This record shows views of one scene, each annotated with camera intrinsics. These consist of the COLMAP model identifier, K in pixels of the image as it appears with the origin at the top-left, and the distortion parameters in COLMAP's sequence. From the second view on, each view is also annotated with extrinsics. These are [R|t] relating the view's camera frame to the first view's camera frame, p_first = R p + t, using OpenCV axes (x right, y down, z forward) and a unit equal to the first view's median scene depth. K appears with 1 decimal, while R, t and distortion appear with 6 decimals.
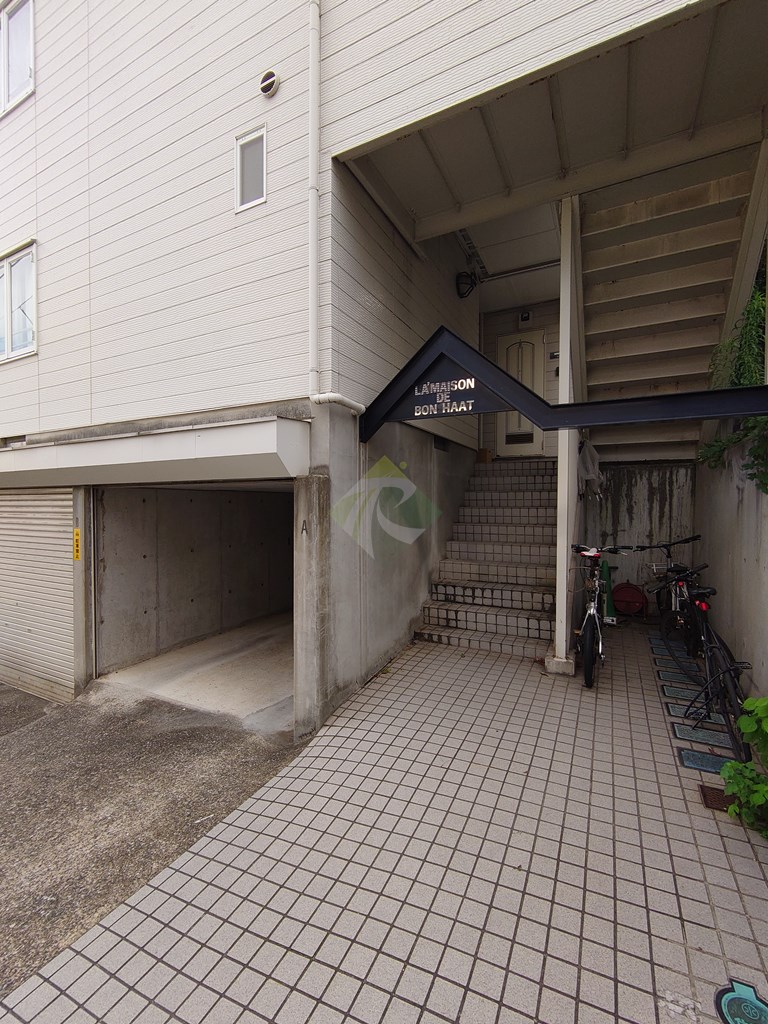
lens RADIAL K [[442.7, 0, 381.6], [0, 442.7, 510.0], [0, 0, 1]] dist [0.003585, -0.001662]
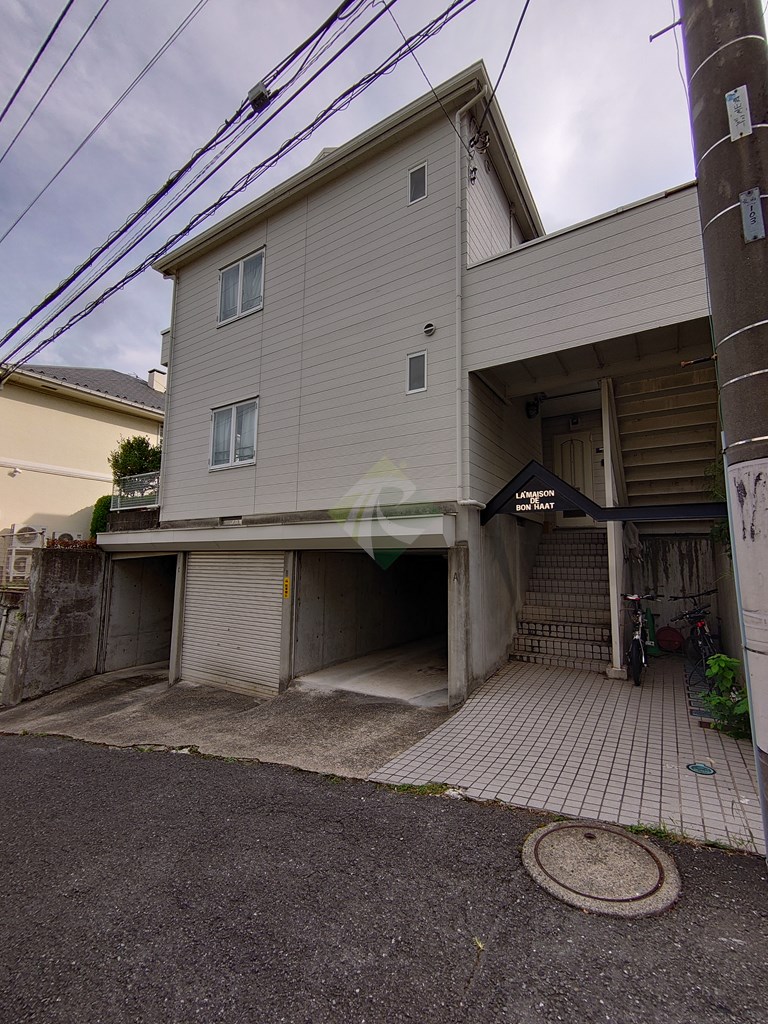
lens RADIAL K [[442.7, 0, 380.8], [0, 442.7, 510.2], [0, 0, 1]] dist [0.003585, -0.001662]
pose [[0.995536, -0.000515, -0.094381, -0.209475], [-0.012230, 0.990850, -0.134414, 0.012603], [0.093586, 0.134968, 0.986420, -0.525273]]
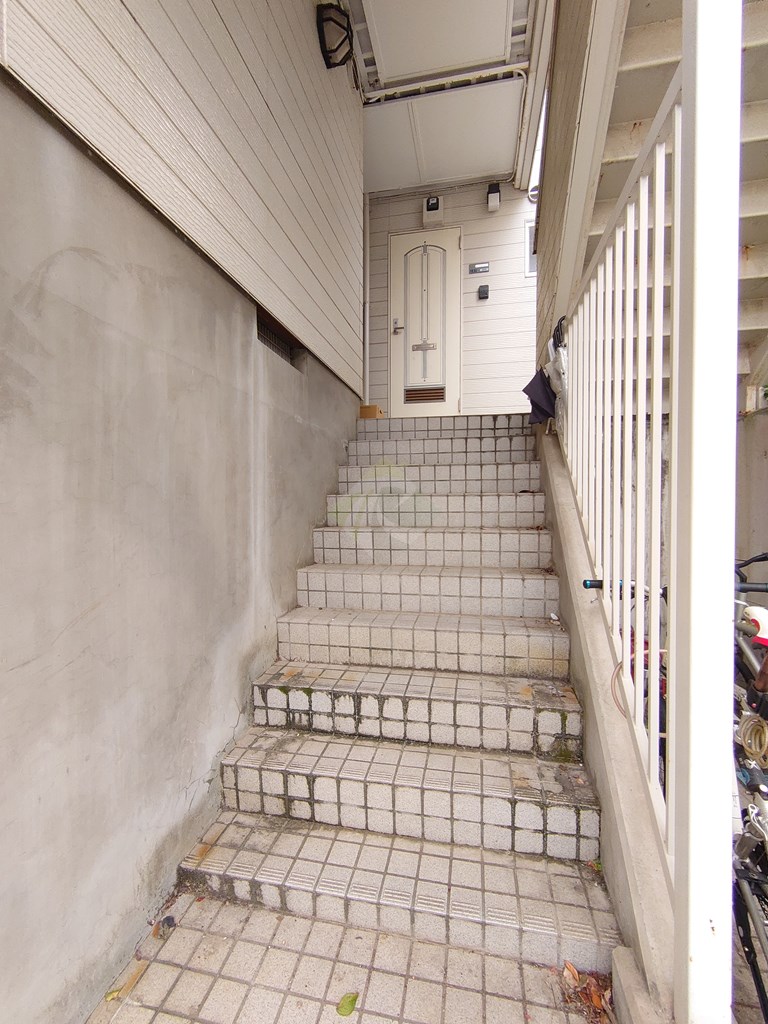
lens RADIAL K [[442.7, 0, 382.4], [0, 442.7, 512.8], [0, 0, 1]] dist [0.003585, -0.001662]
pose [[0.964972, -0.006740, 0.262266, 0.138212], [0.007100, 0.999975, -0.000425, 0.018426], [-0.262256, 0.002272, 0.964996, 0.670134]]
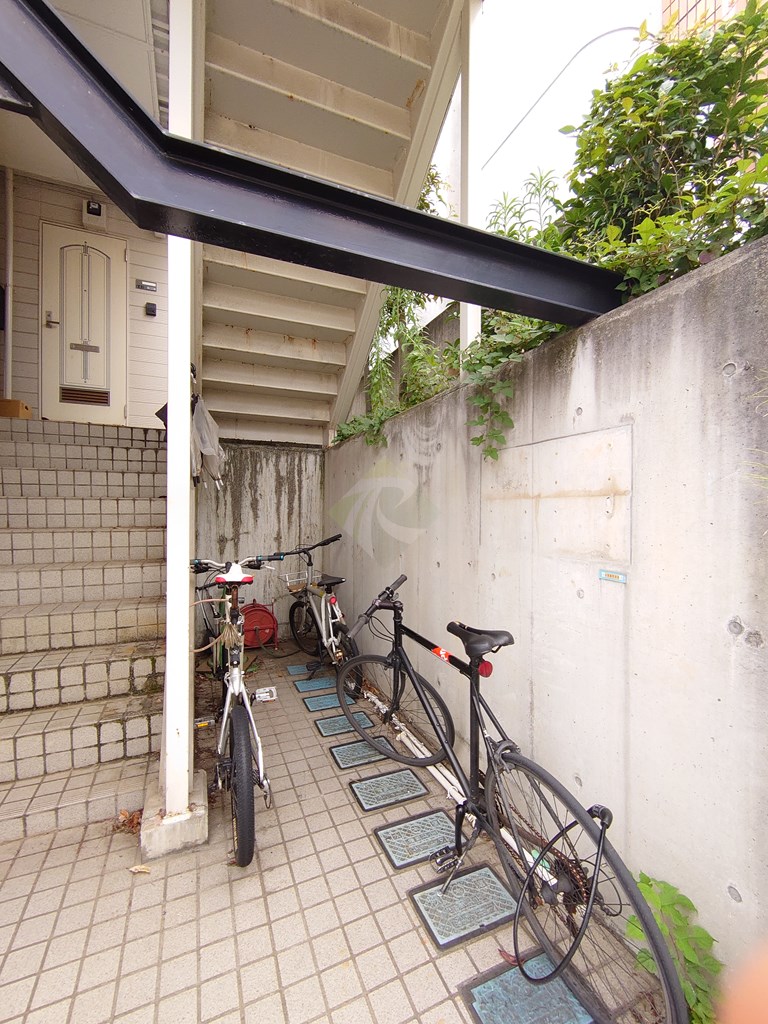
lens RADIAL K [[442.7, 0, 386.6], [0, 442.7, 513.0], [0, 0, 1]] dist [0.003585, -0.001662]
pose [[0.632527, -0.002892, 0.774533, 0.154942], [0.010444, 0.999934, -0.004796, 0.024421], [-0.774468, 0.011123, 0.632515, 0.447313]]
